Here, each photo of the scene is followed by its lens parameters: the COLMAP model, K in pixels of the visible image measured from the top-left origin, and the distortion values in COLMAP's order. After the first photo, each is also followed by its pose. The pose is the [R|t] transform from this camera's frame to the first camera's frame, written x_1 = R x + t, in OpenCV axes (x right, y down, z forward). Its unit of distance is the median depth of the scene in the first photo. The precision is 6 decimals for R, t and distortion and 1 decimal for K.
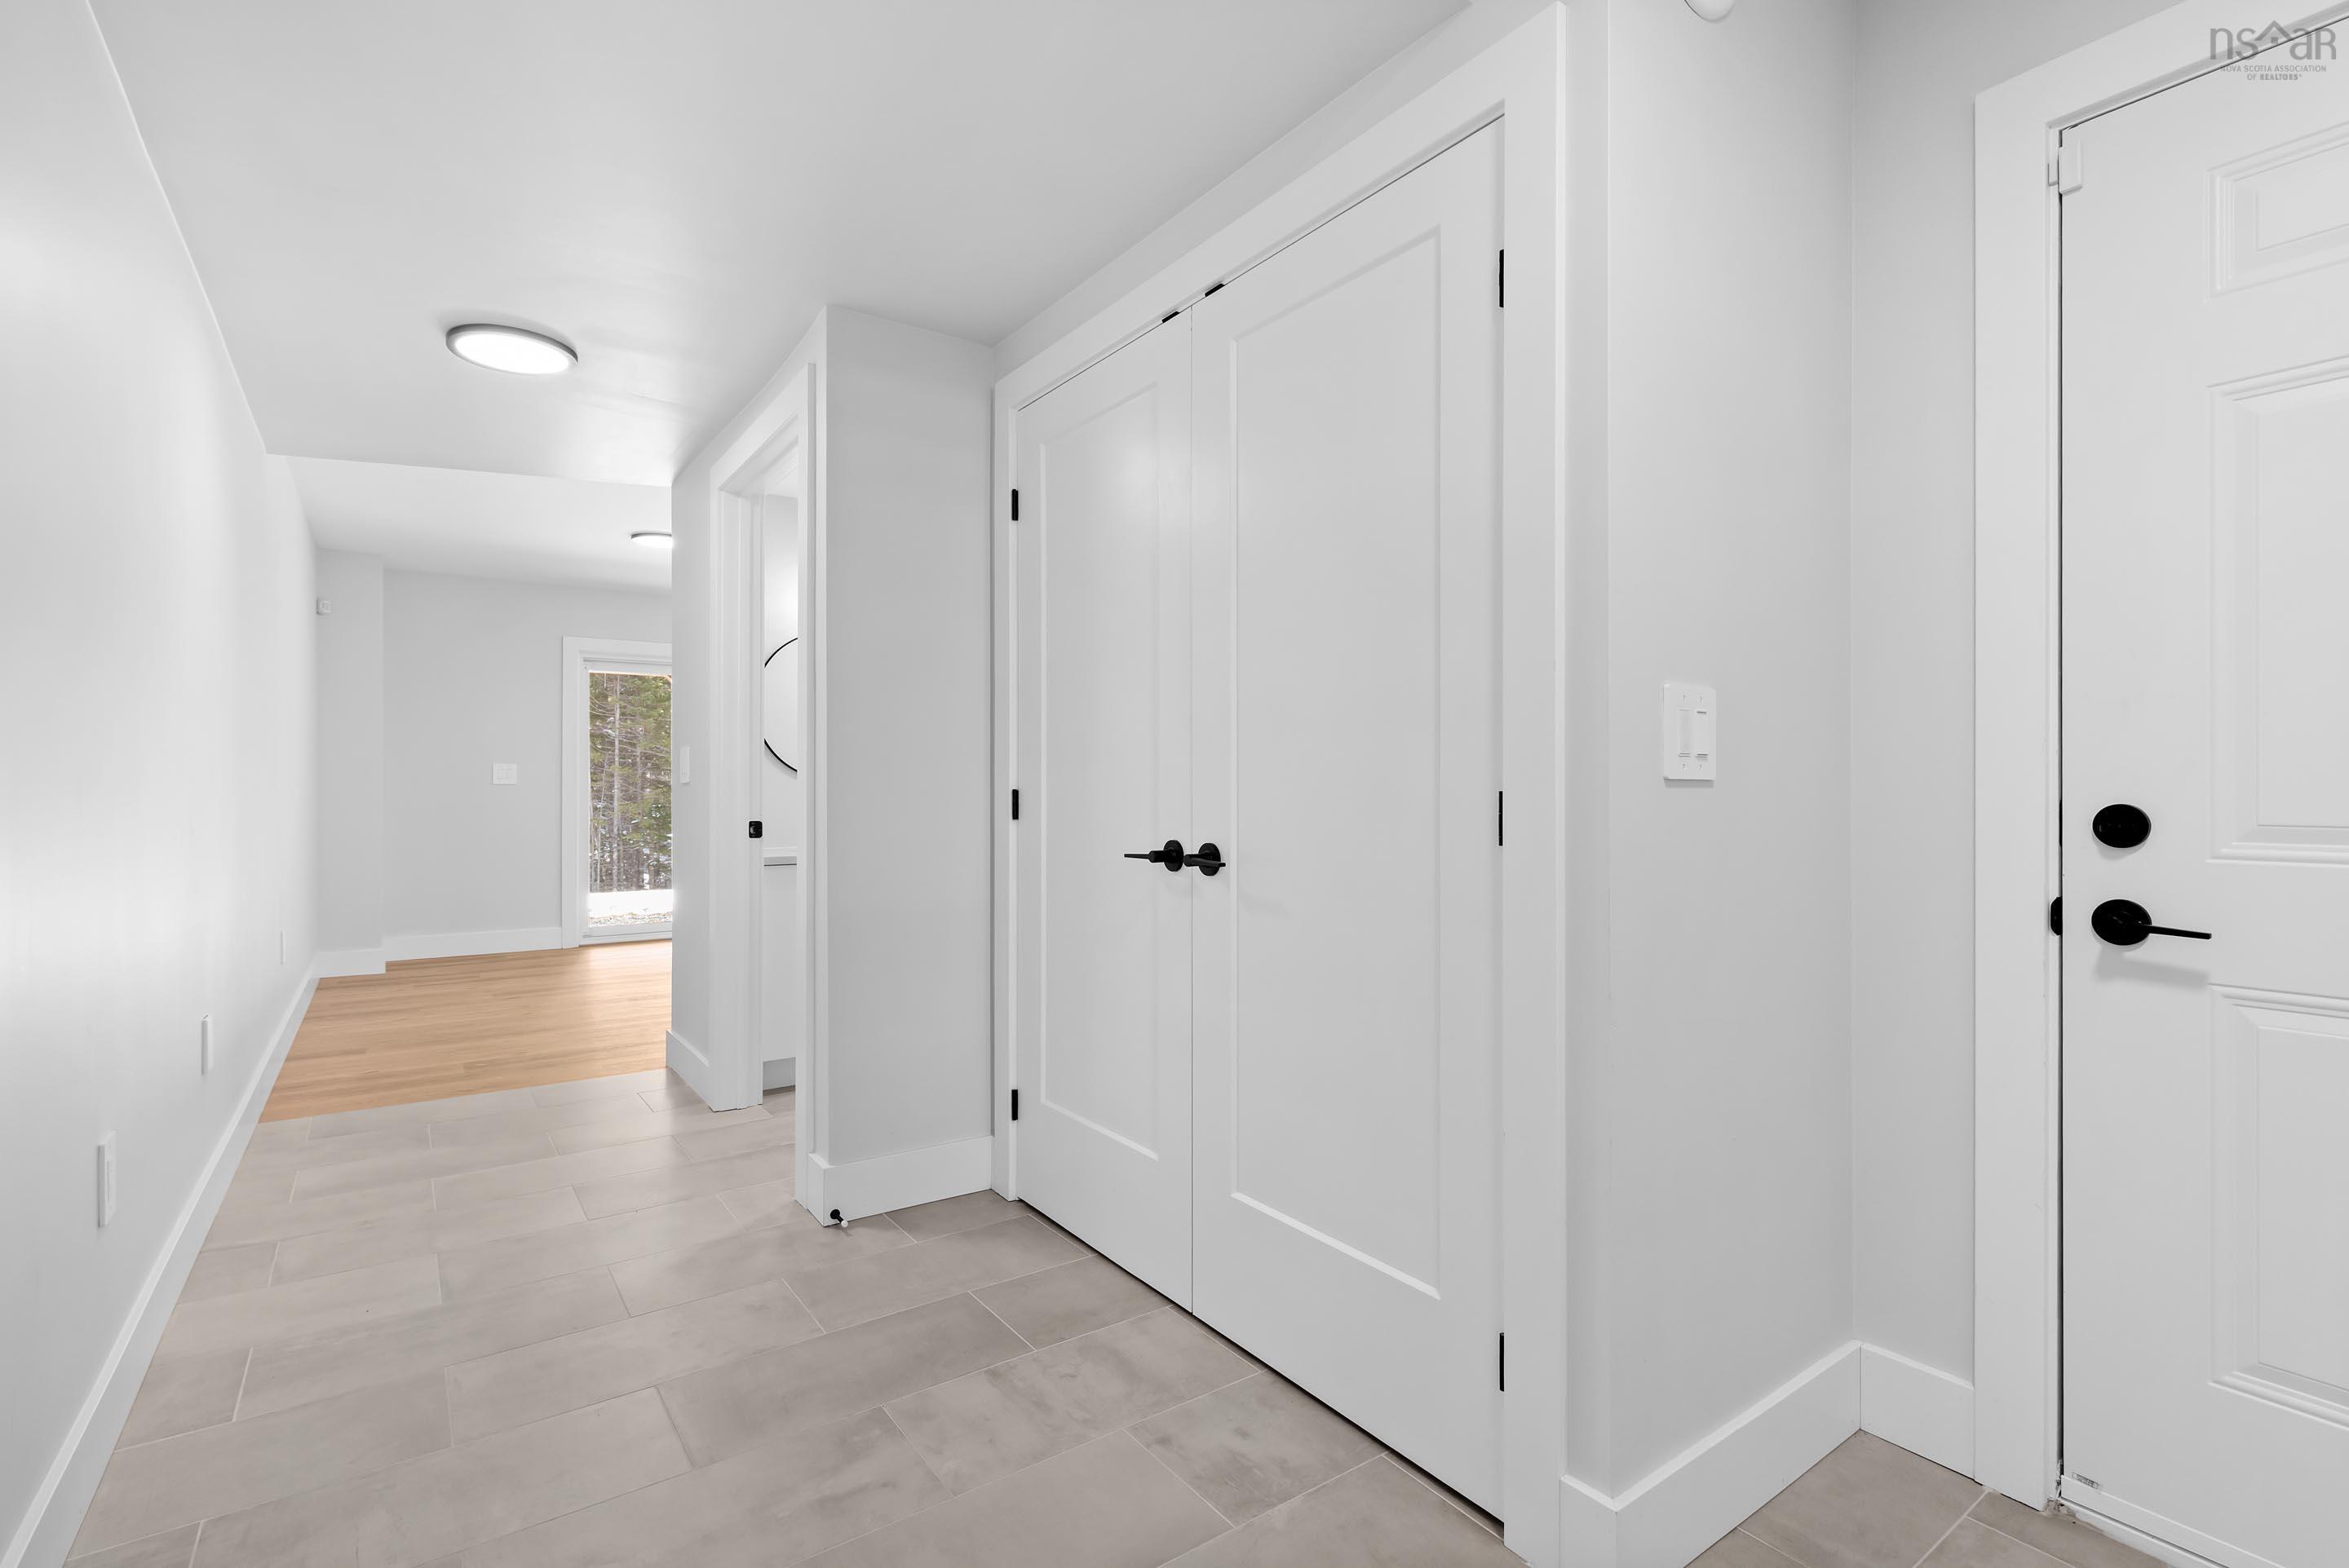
lens RADIAL K [[1082.7, 0, 1177.3], [0, 1082.7, 779.0], [0, 0, 1]] dist [0.001190, -0.000199]
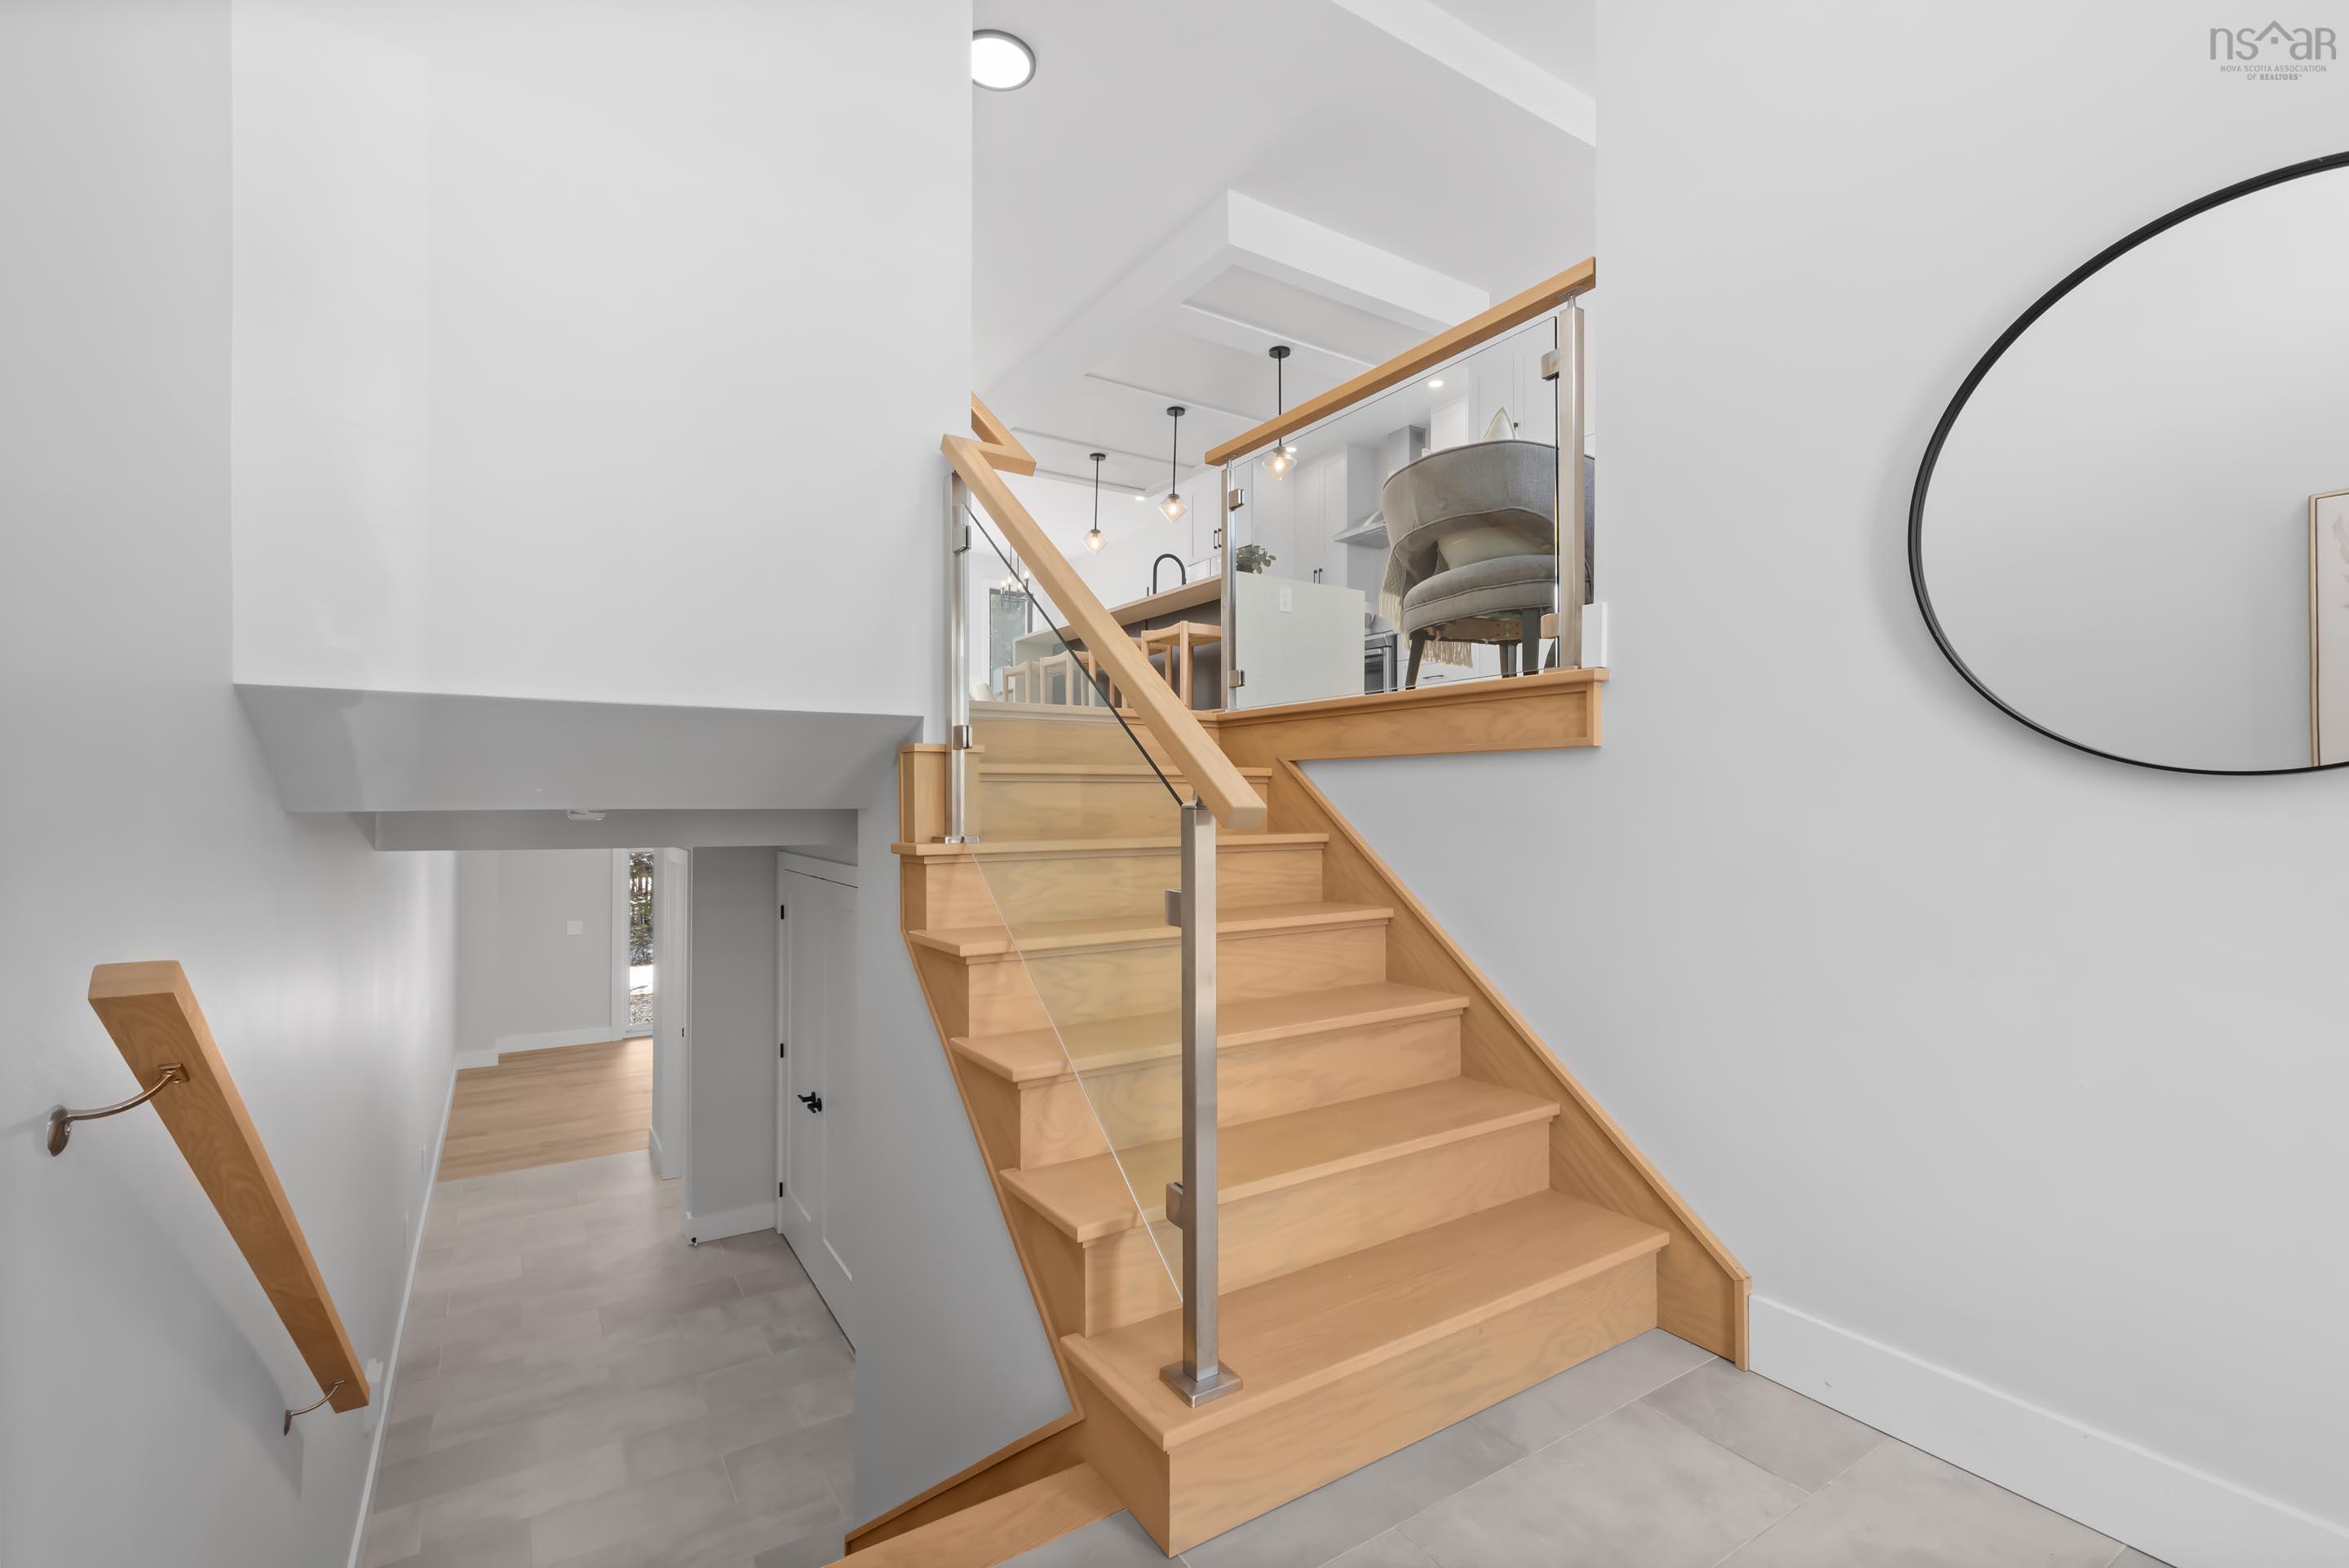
lens RADIAL K [[1034.9, 0, 1179.4], [0, 1034.9, 792.4], [0, 0, 1]] dist [-0.000071, 0.000074]
pose [[0.998847, 0.000480, -0.048001, 0.753104], [-0.000358, 0.999997, 0.002544, -0.504262], [0.048002, -0.002524, 0.998844, -1.036814]]
